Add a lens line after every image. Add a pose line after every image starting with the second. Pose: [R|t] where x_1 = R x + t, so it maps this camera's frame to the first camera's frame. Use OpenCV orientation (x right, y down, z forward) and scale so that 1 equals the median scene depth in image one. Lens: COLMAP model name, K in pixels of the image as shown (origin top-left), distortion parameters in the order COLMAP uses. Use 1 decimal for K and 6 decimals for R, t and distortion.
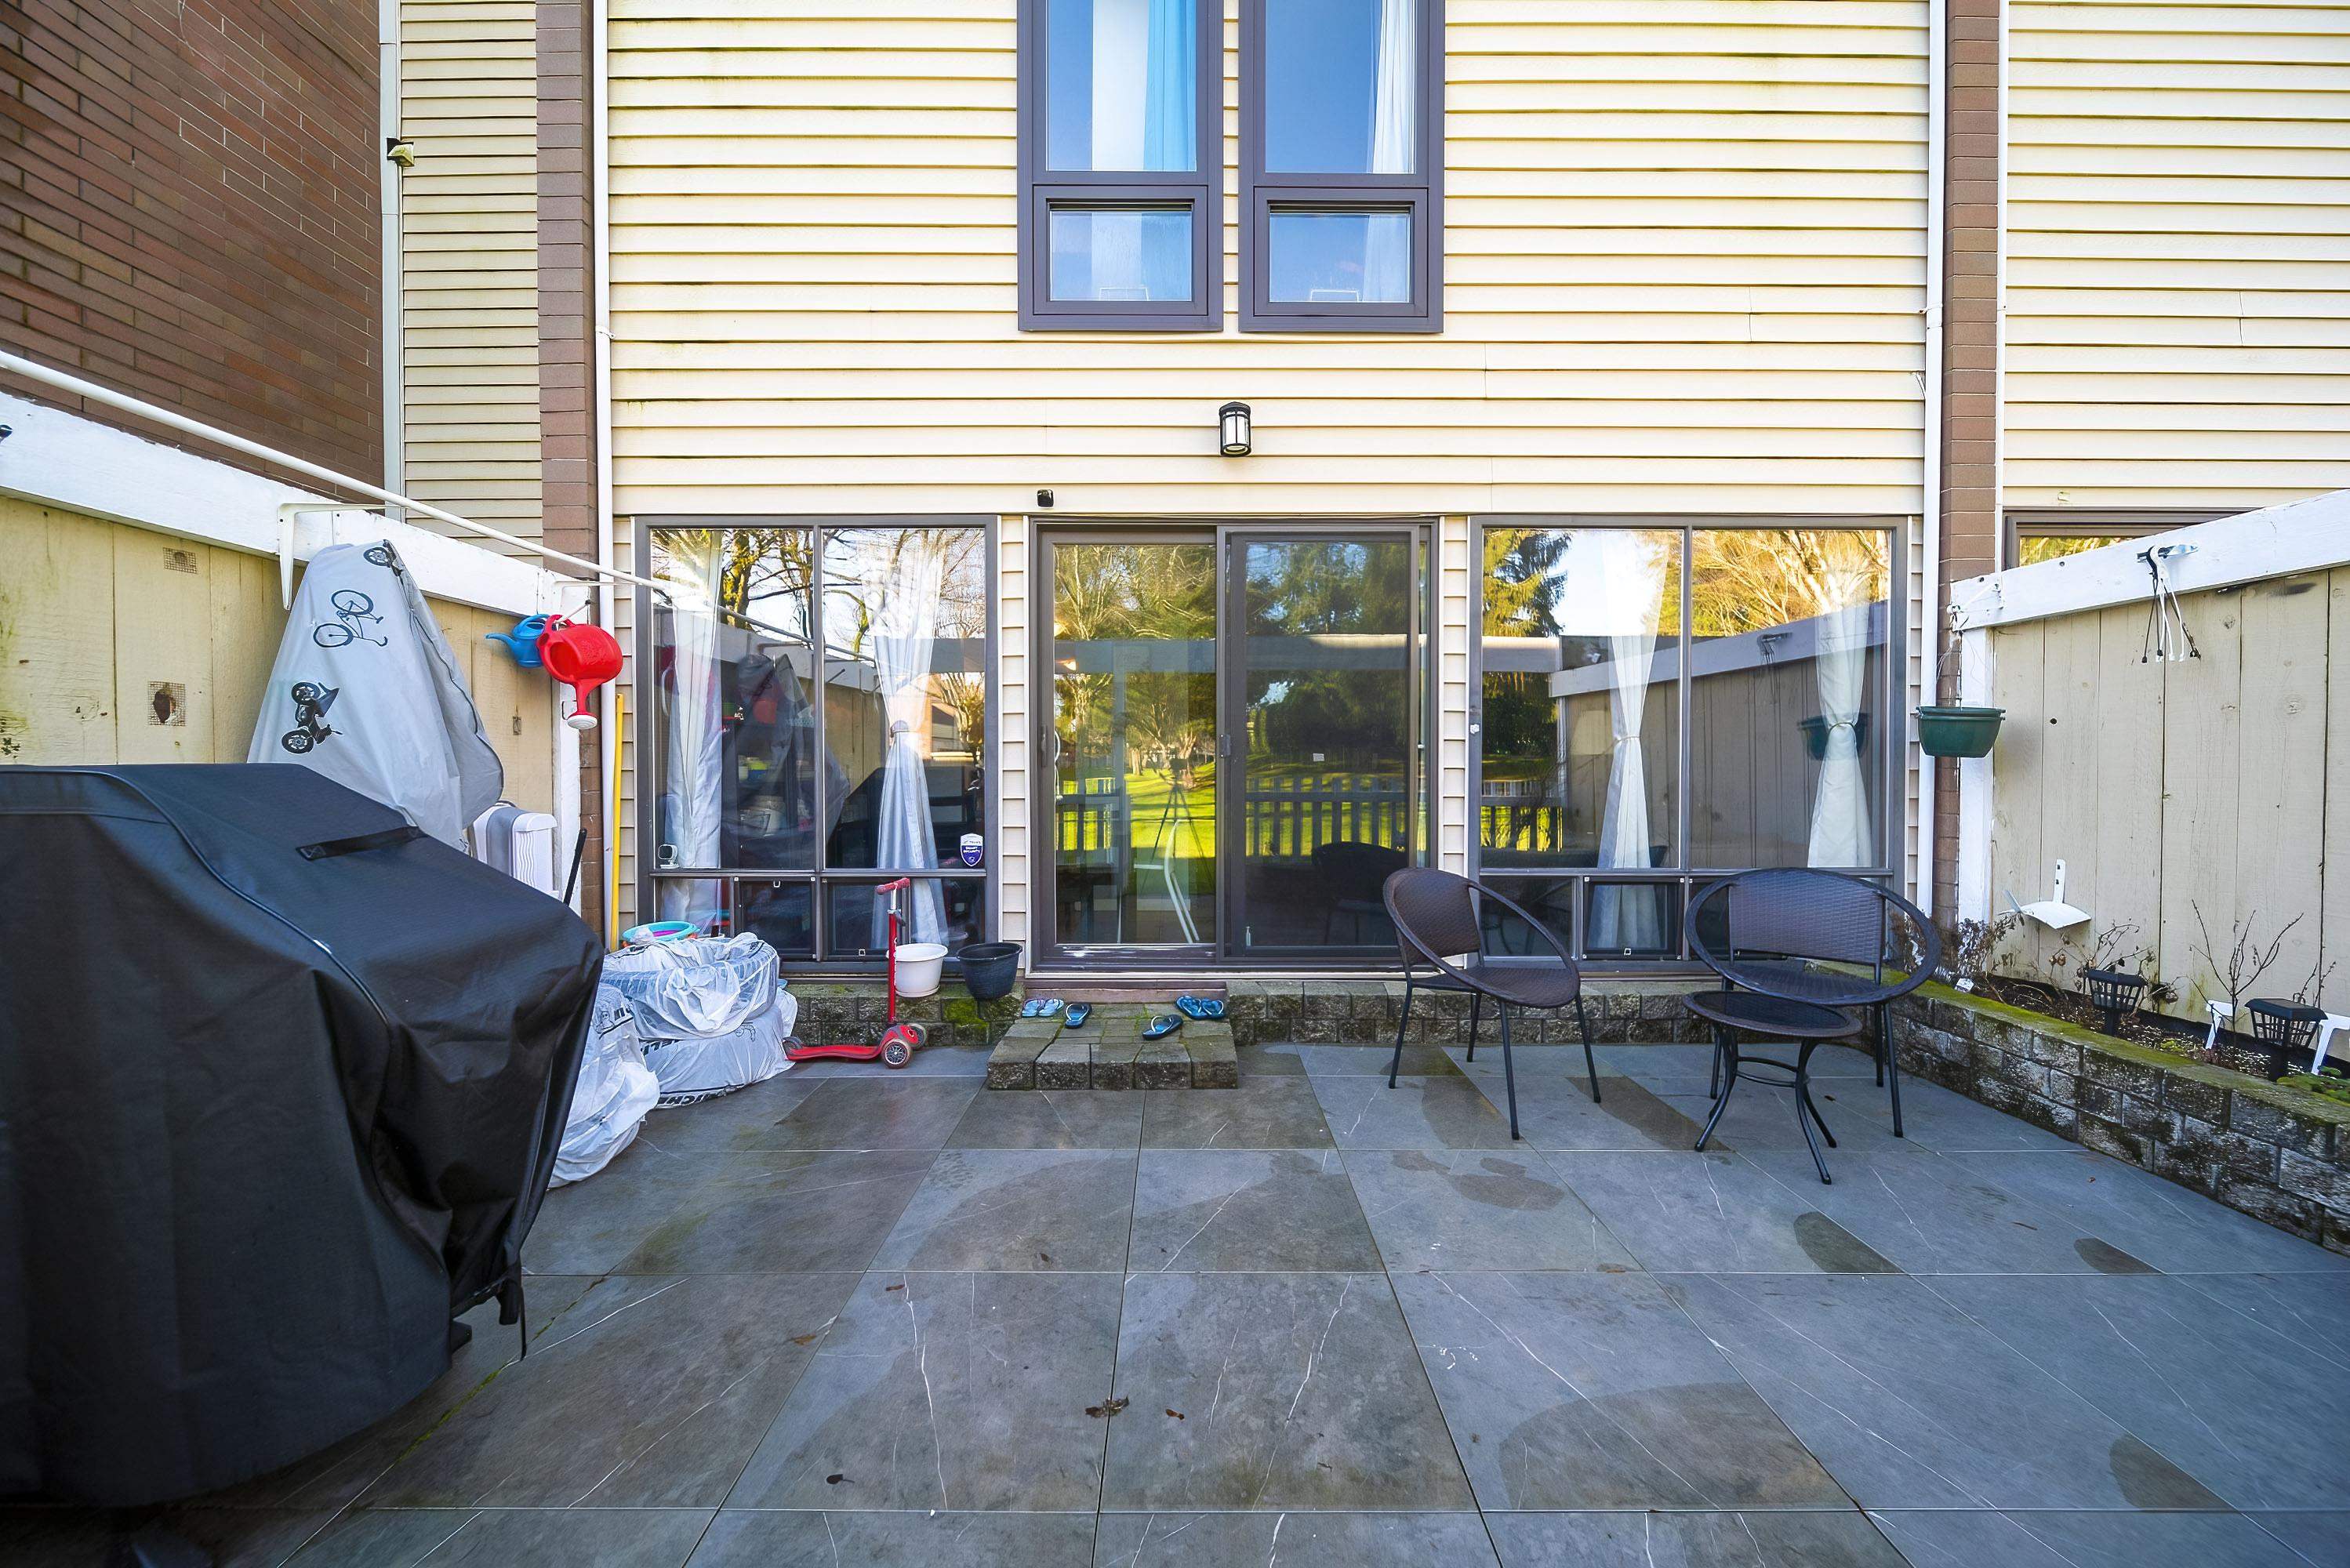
lens RADIAL K [[822.4, 0, 1175.3], [0, 822.4, 767.1], [0, 0, 1]] dist [-0.004184, -0.000607]
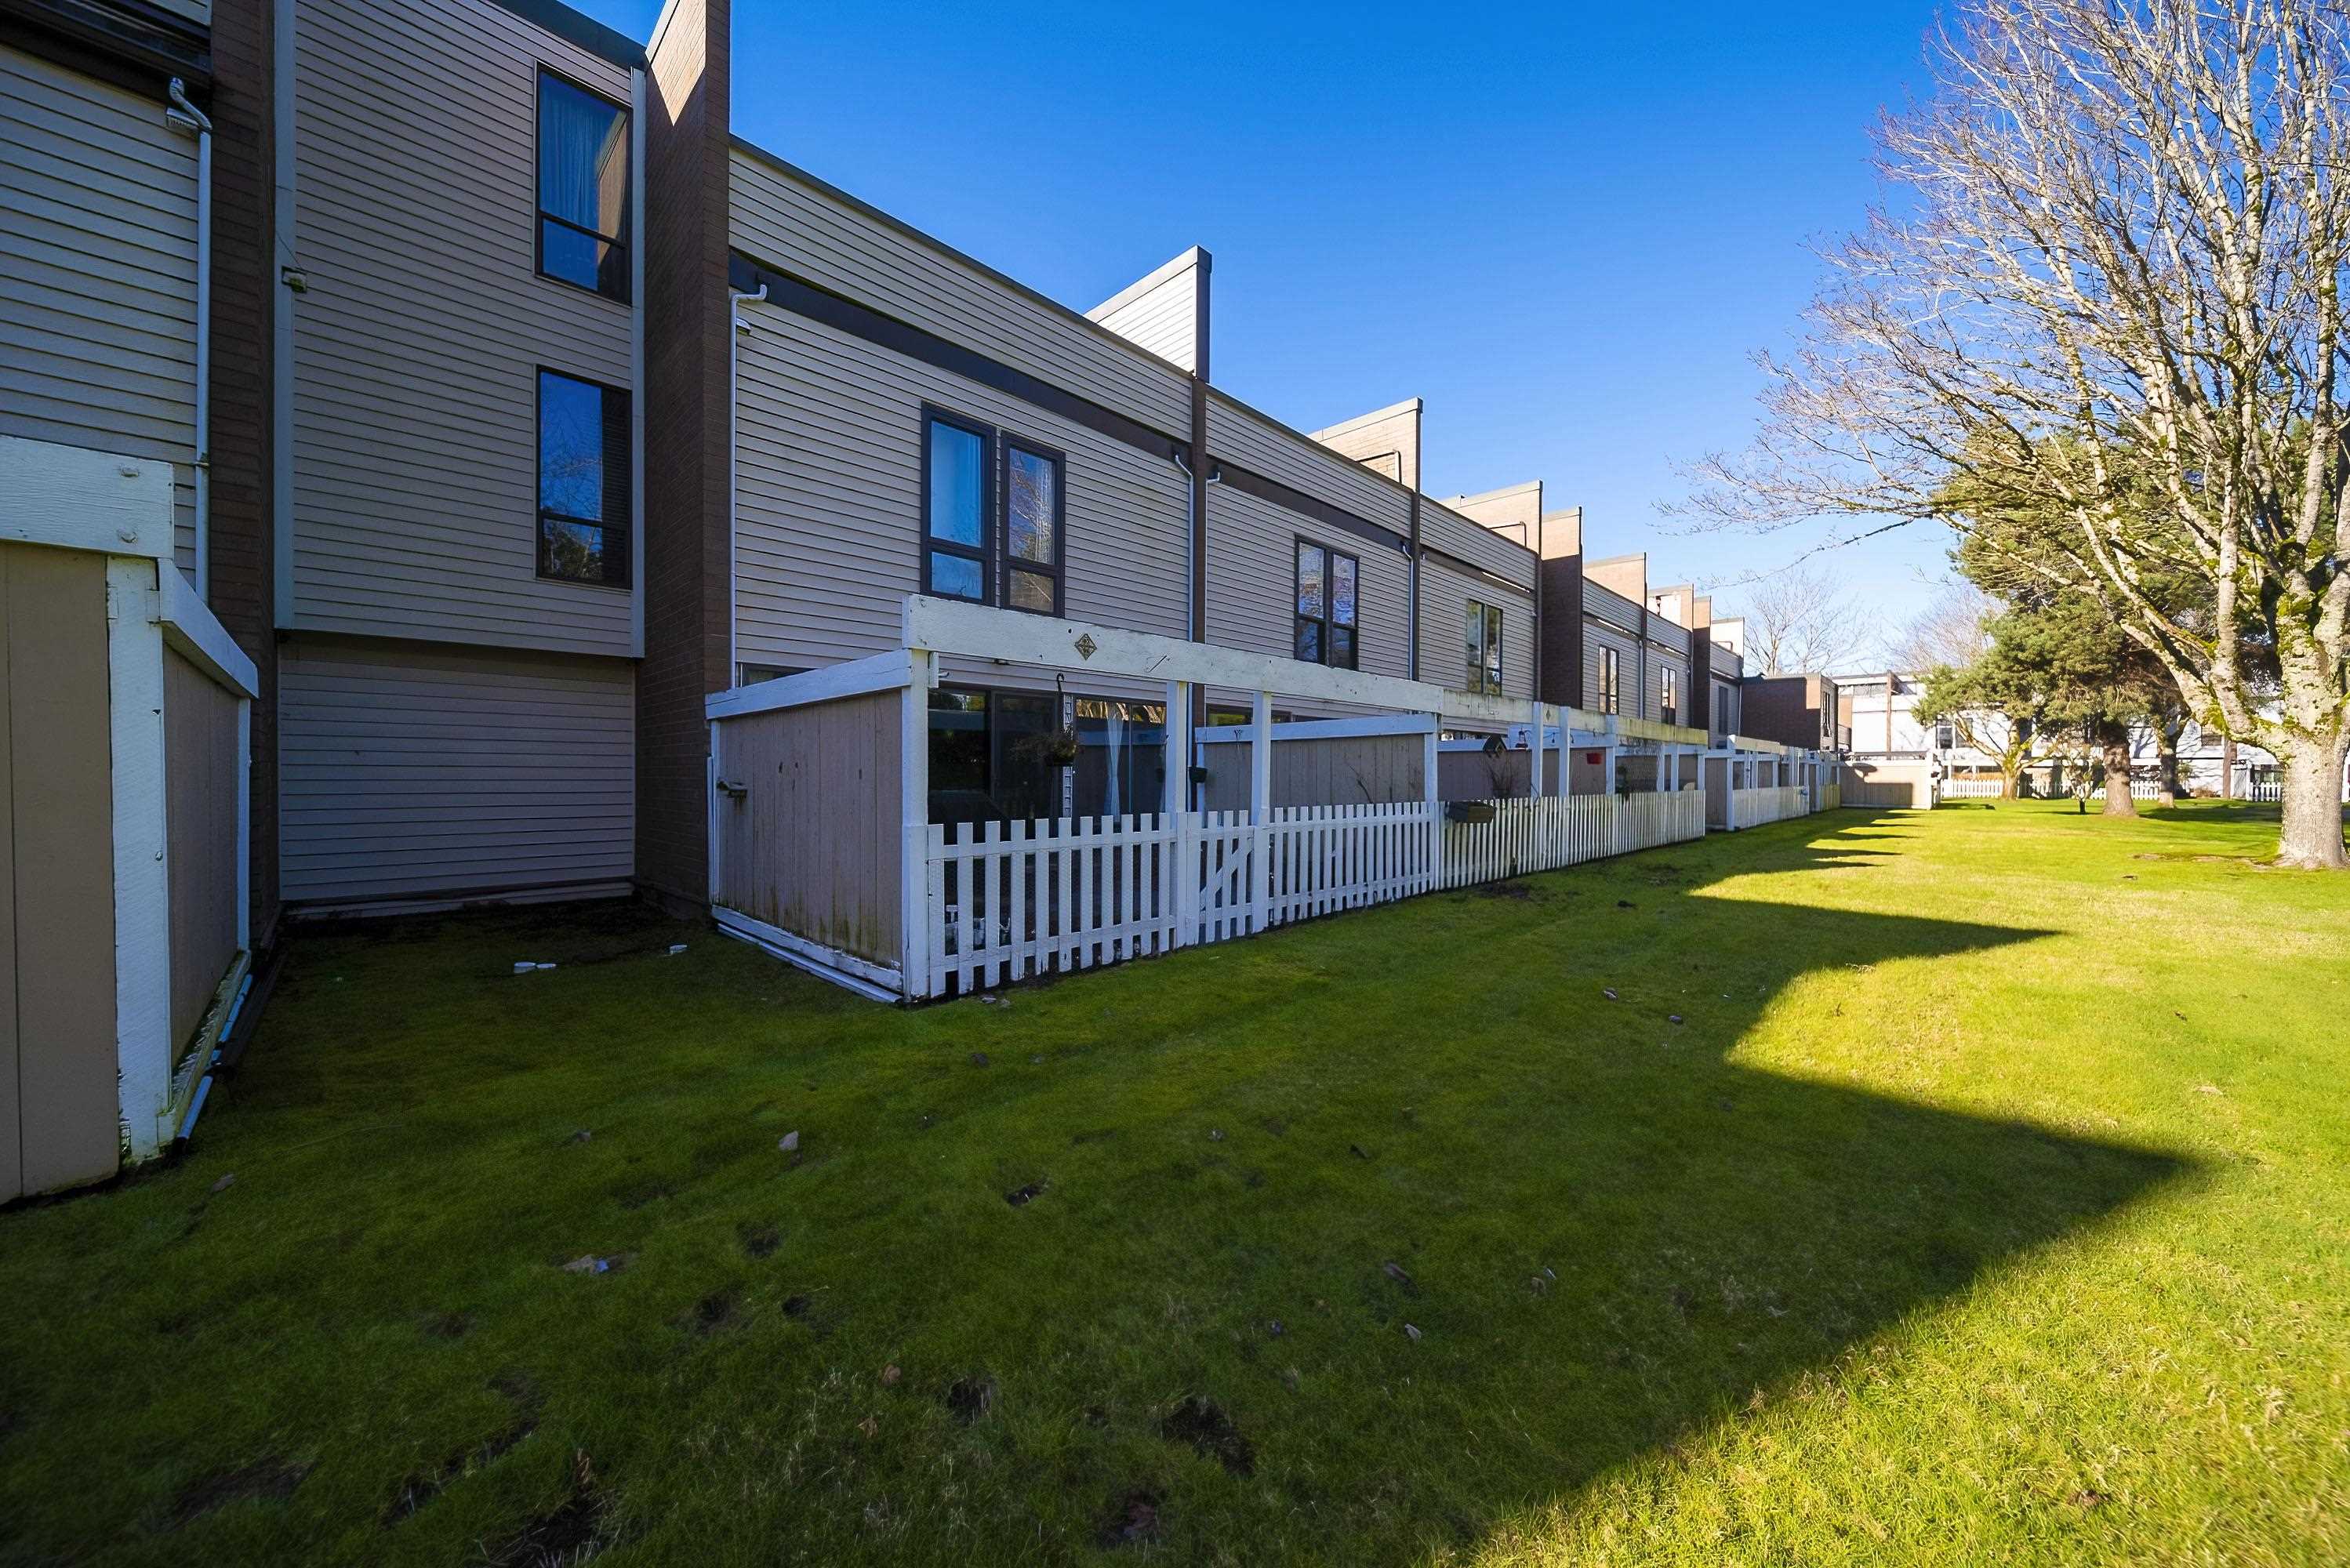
lens RADIAL K [[822.4, 0, 1215.0], [0, 822.4, 776.6], [0, 0, 1]] dist [-0.004184, -0.000607]
pose [[0.682512, 0.006086, 0.730849, -1.277567], [-0.004383, 0.999981, -0.004233, -0.021212], [-0.730861, -0.000314, 0.682526, -1.183870]]
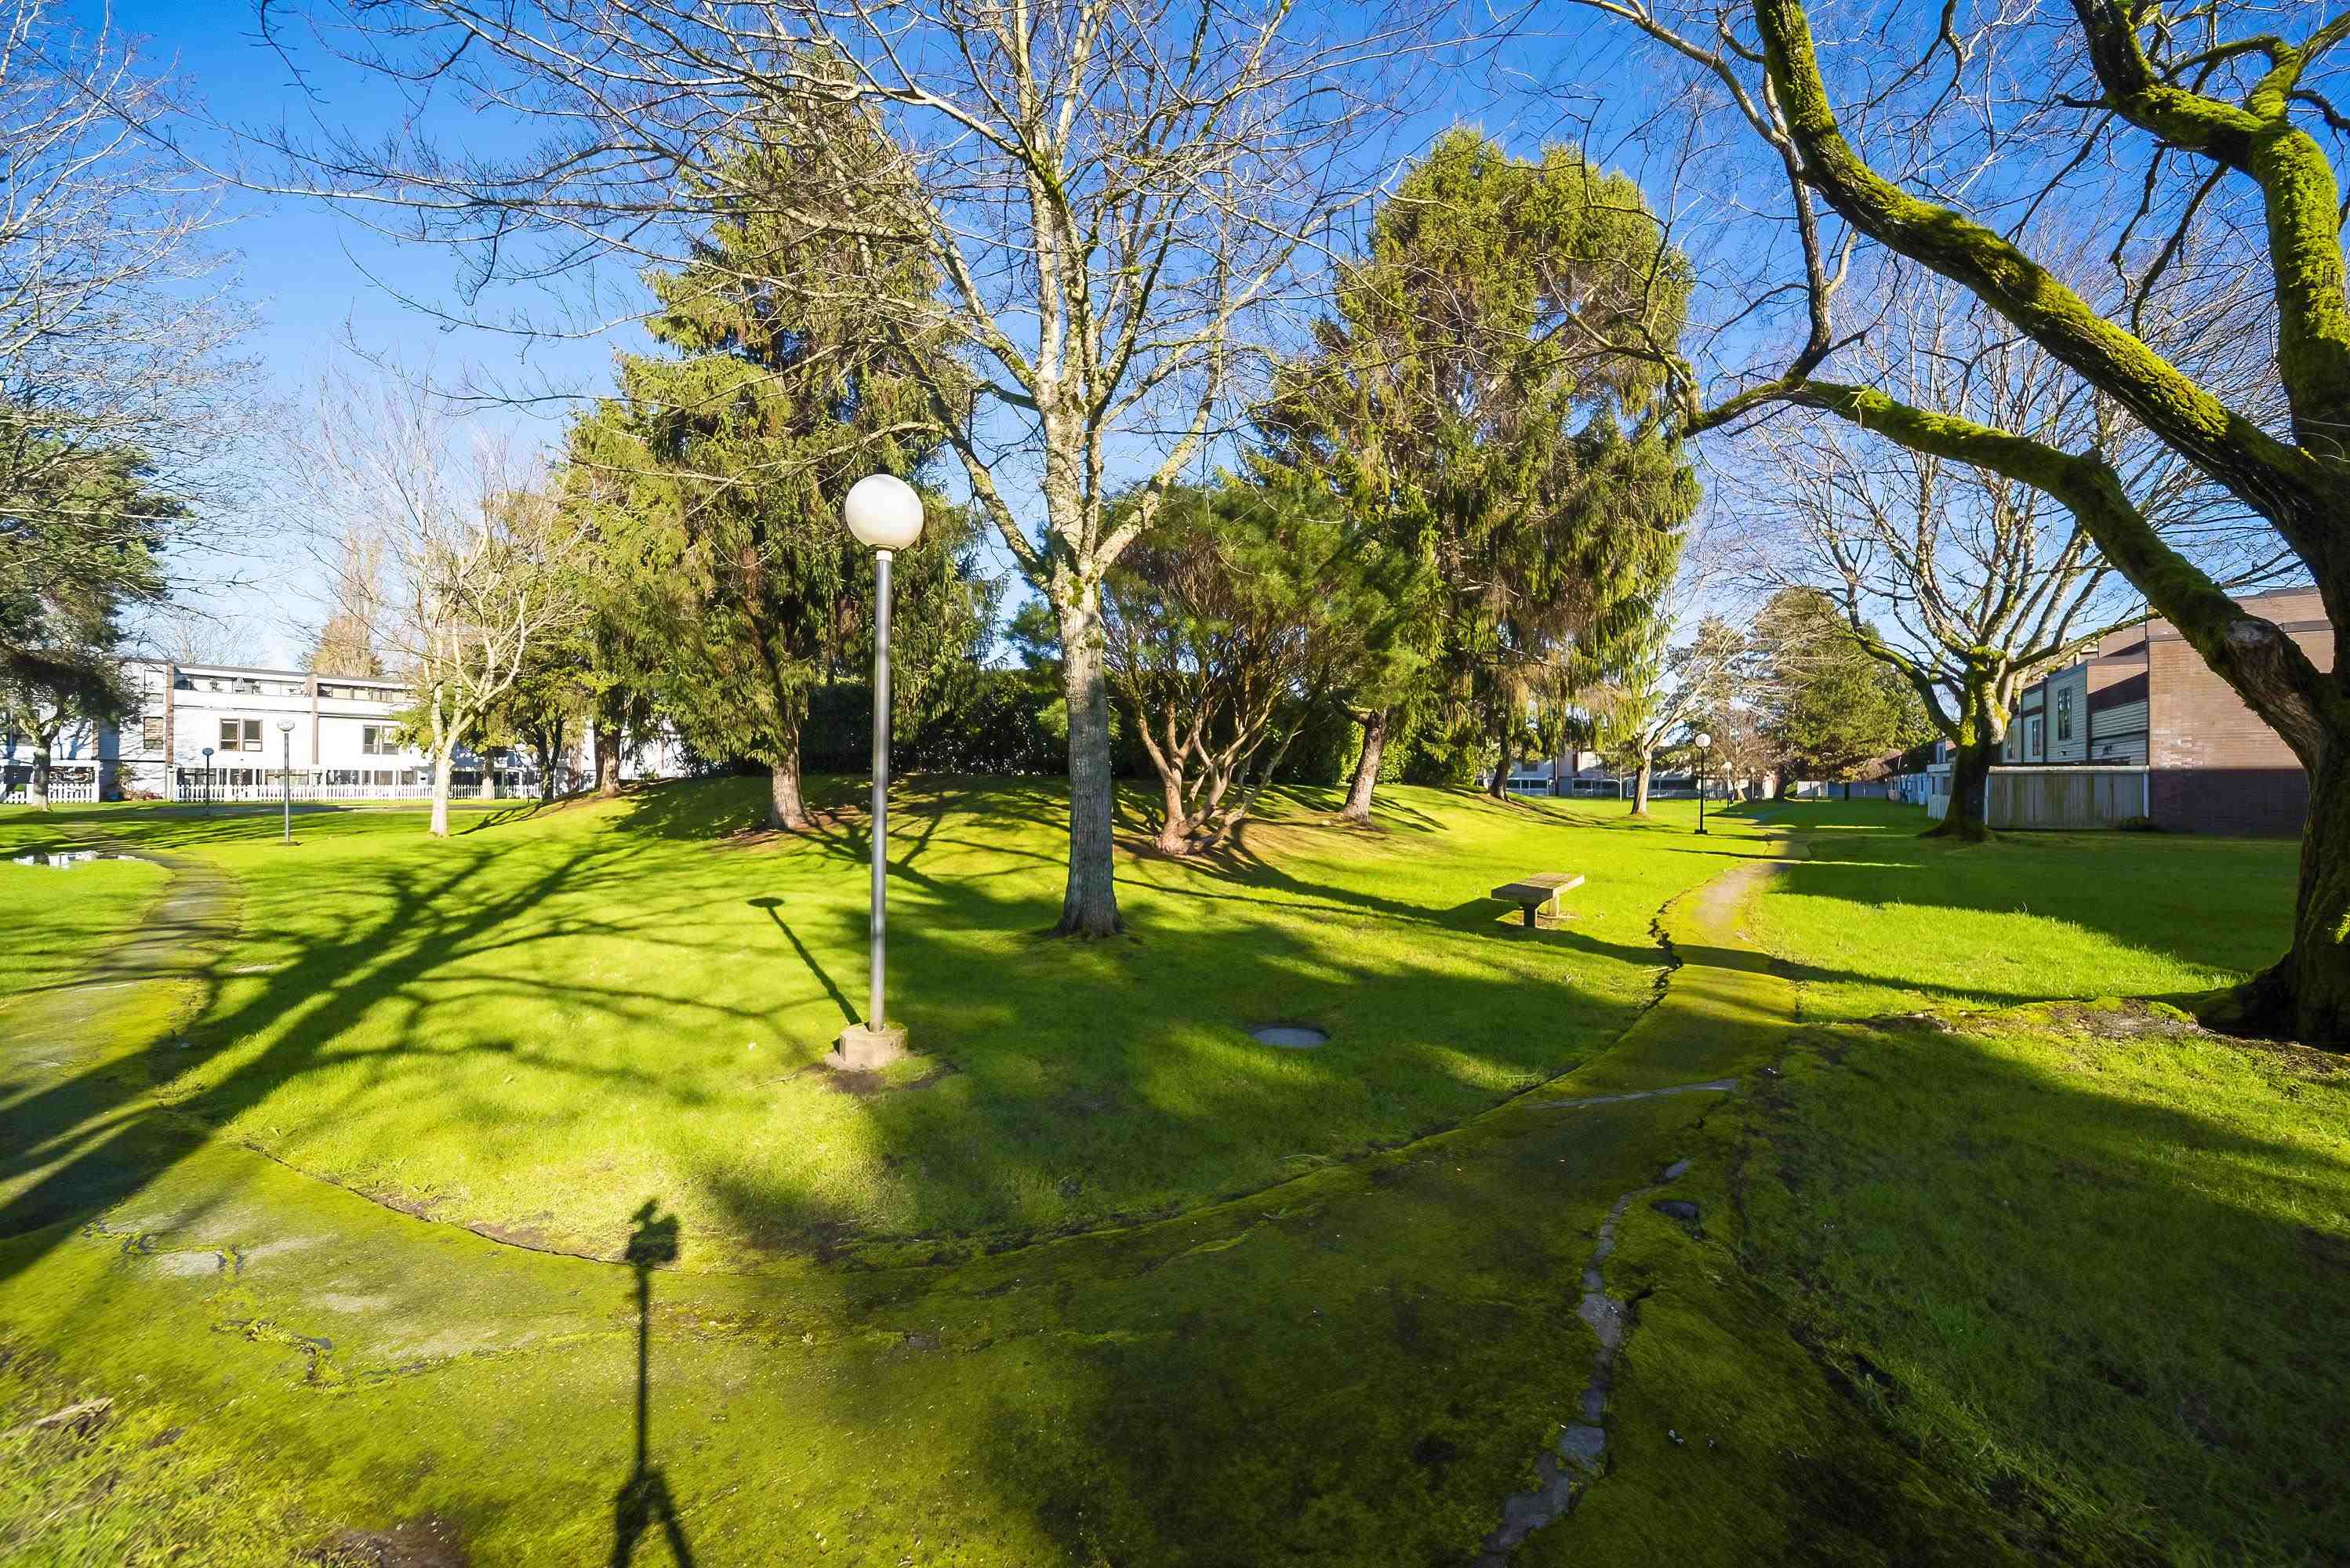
lens RADIAL K [[822.4, 0, 1175.7], [0, 822.4, 780.1], [0, 0, 1]] dist [-0.004184, -0.000607]
pose [[-0.803595, 0.004862, 0.595156, -2.188374], [0.000839, 0.999975, -0.007037, -0.018009], [-0.595175, -0.005156, -0.803579, -3.015562]]
